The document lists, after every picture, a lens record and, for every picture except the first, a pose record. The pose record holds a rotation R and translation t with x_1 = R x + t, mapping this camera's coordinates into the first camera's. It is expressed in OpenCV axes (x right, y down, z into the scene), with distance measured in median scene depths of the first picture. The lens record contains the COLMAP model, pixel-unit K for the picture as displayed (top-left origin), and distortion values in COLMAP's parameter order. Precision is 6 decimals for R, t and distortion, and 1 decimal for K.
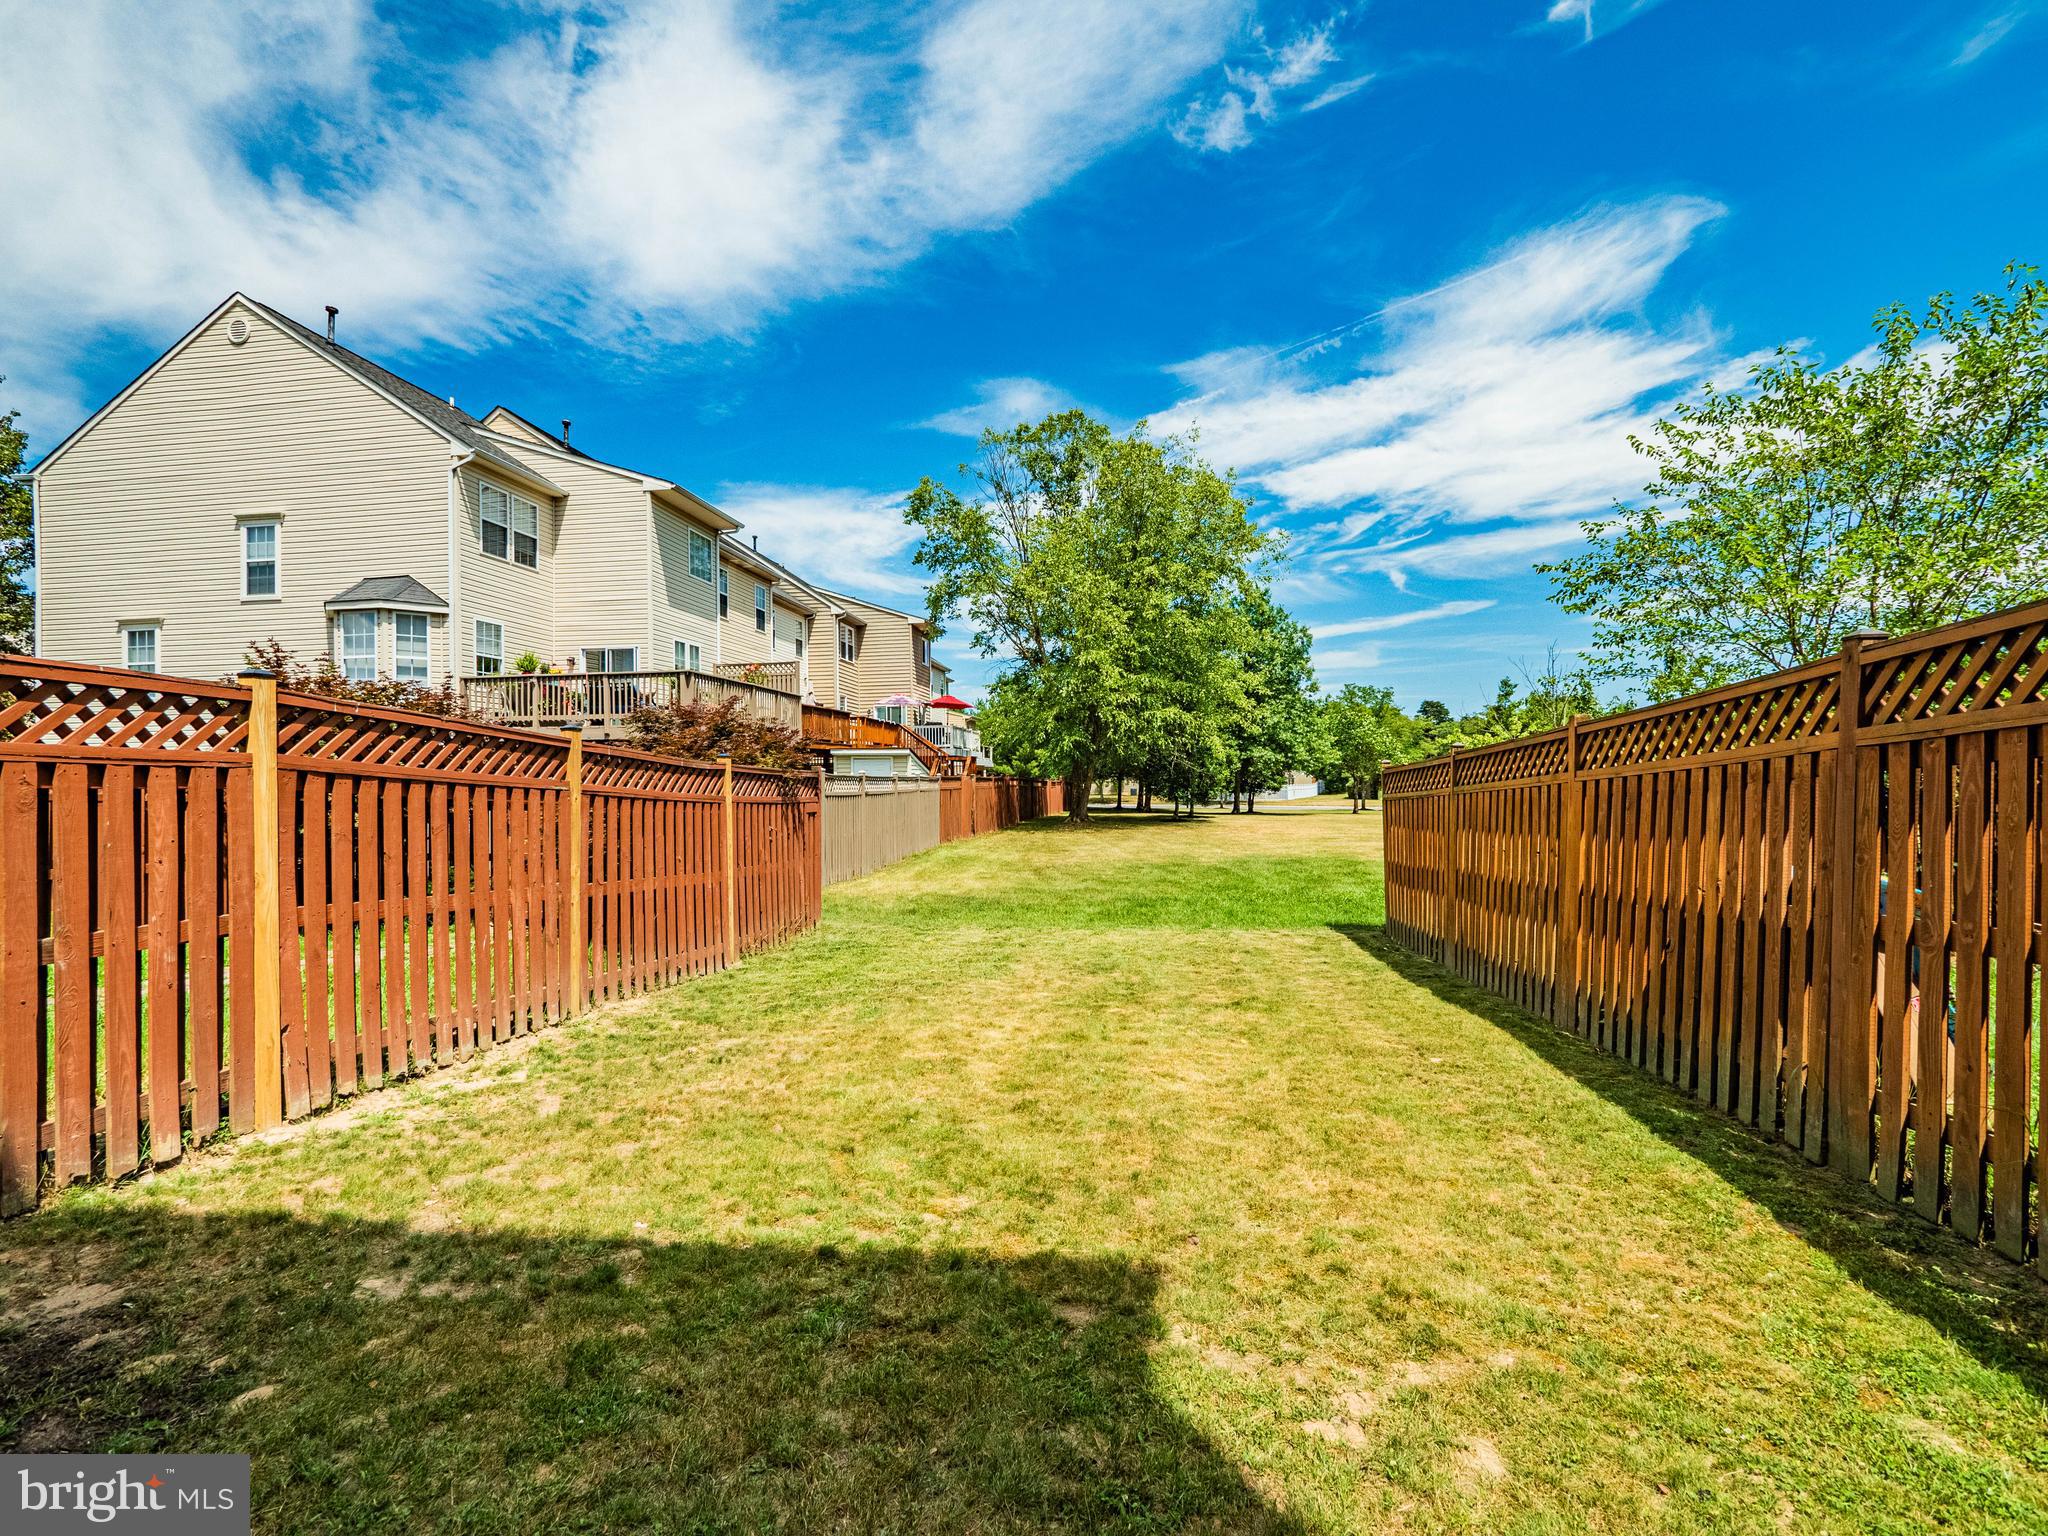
lens RADIAL K [[862.5, 0, 1017.6], [0, 862.5, 771.5], [0, 0, 1]] dist [-0.004749, -0.001163]
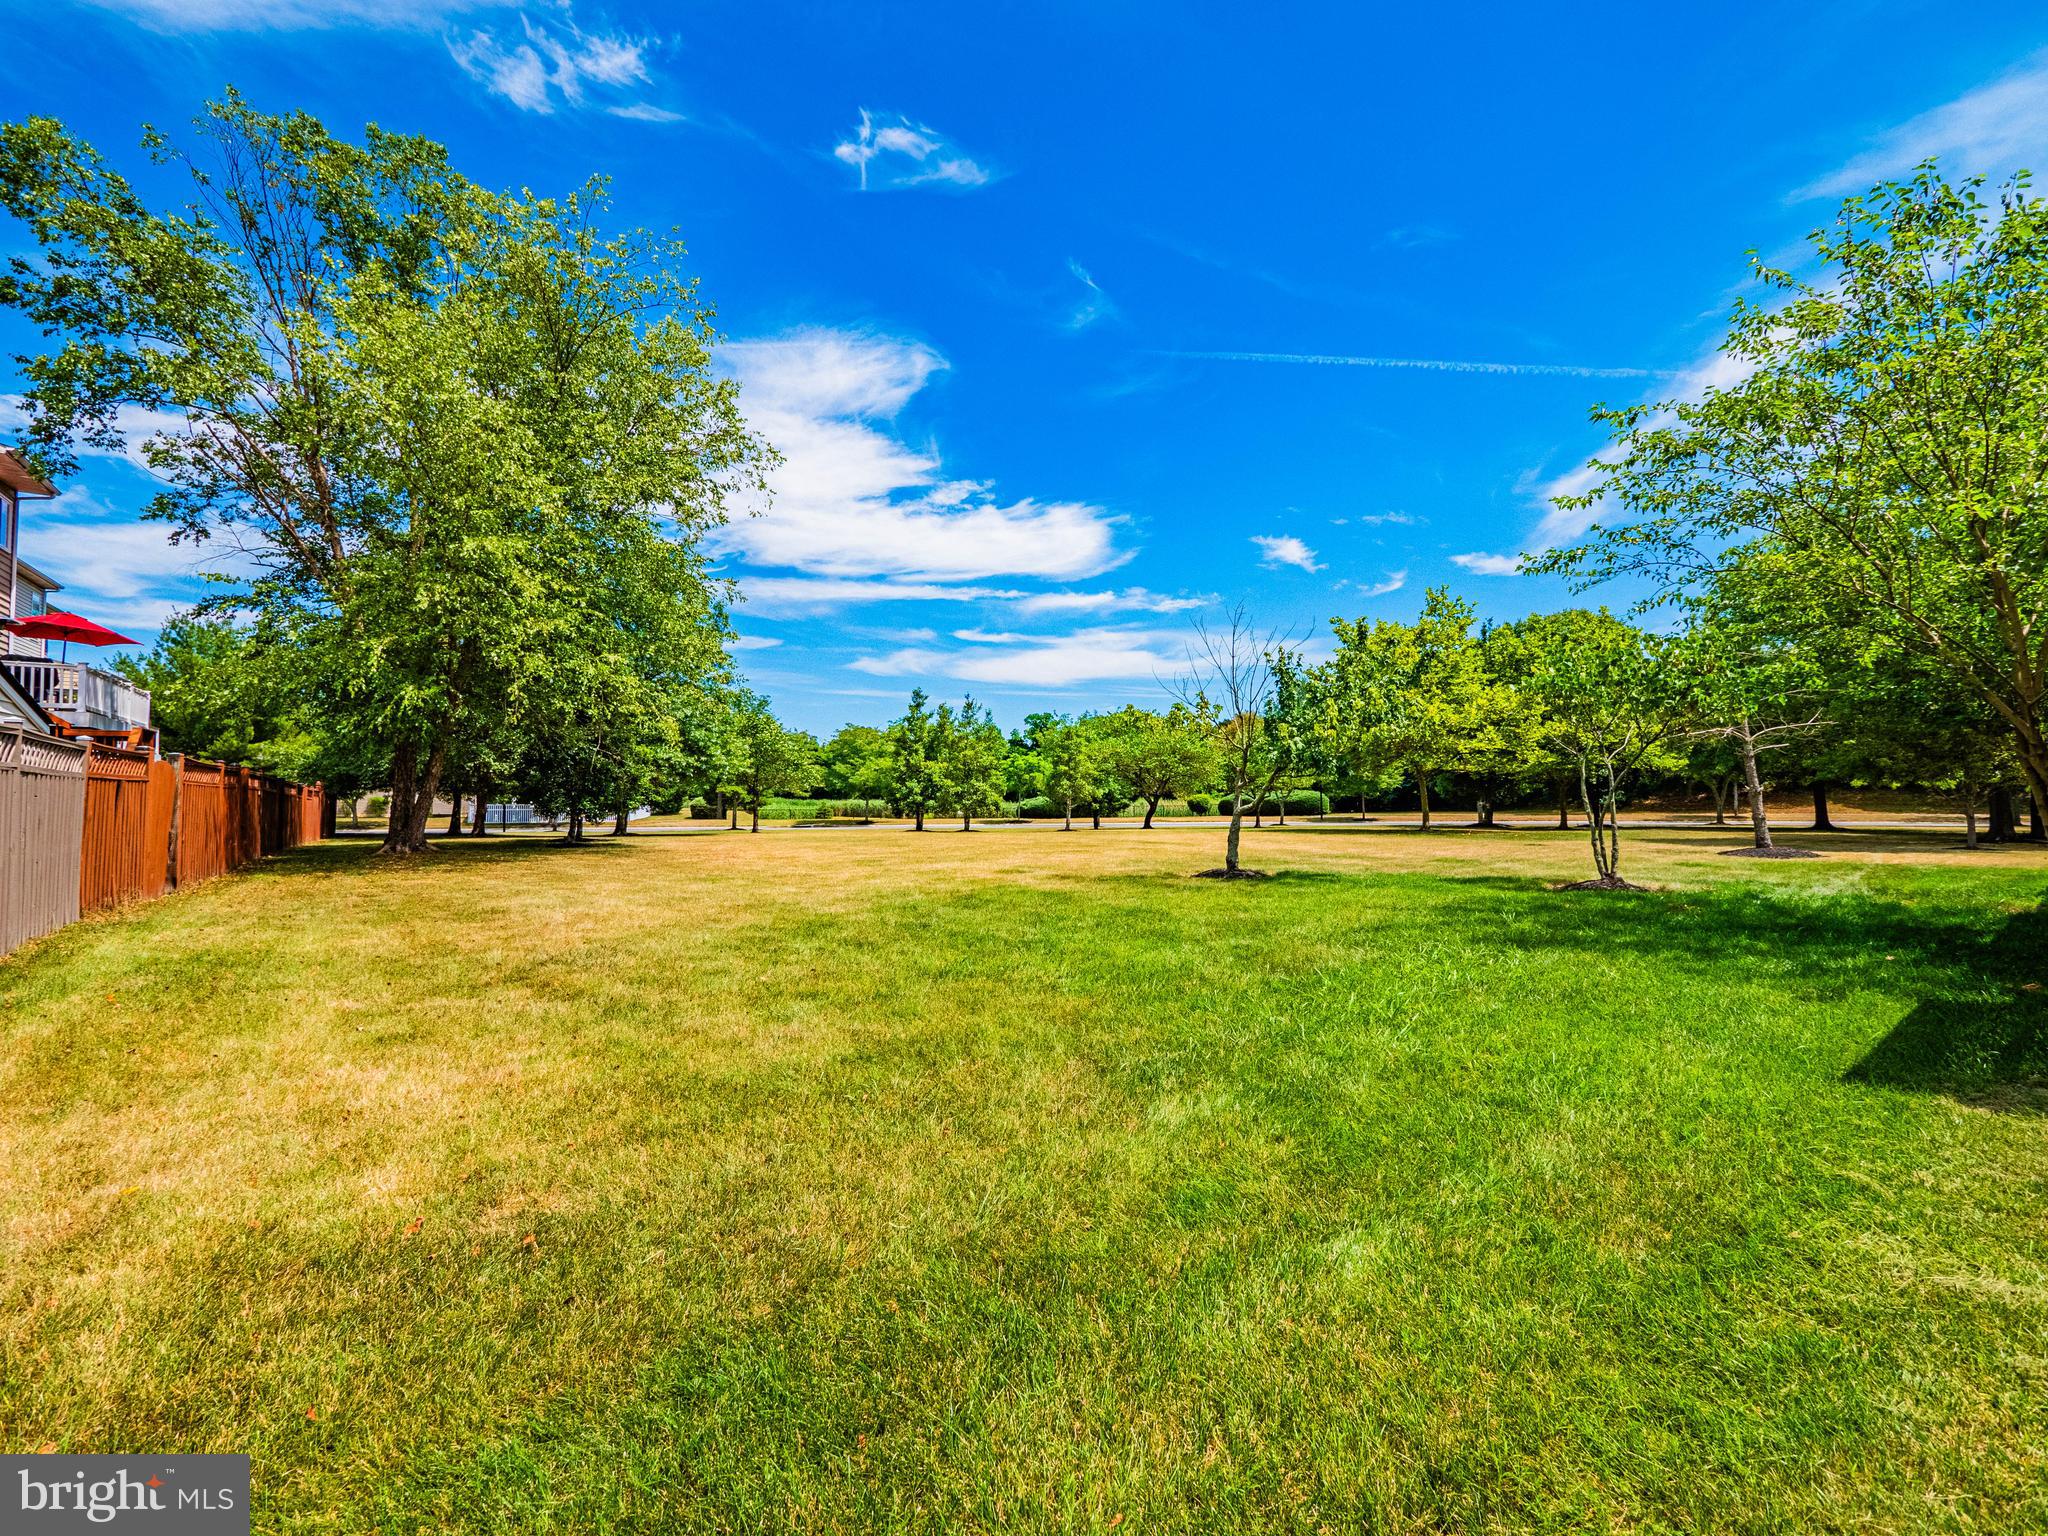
lens RADIAL K [[862.5, 0, 1029.1], [0, 862.5, 768.6], [0, 0, 1]] dist [-0.004749, -0.001163]
pose [[0.704525, 0.030546, 0.709021, -0.039554], [-0.008771, 0.999372, -0.034340, 0.016932], [-0.709625, 0.017974, 0.704350, 0.267799]]
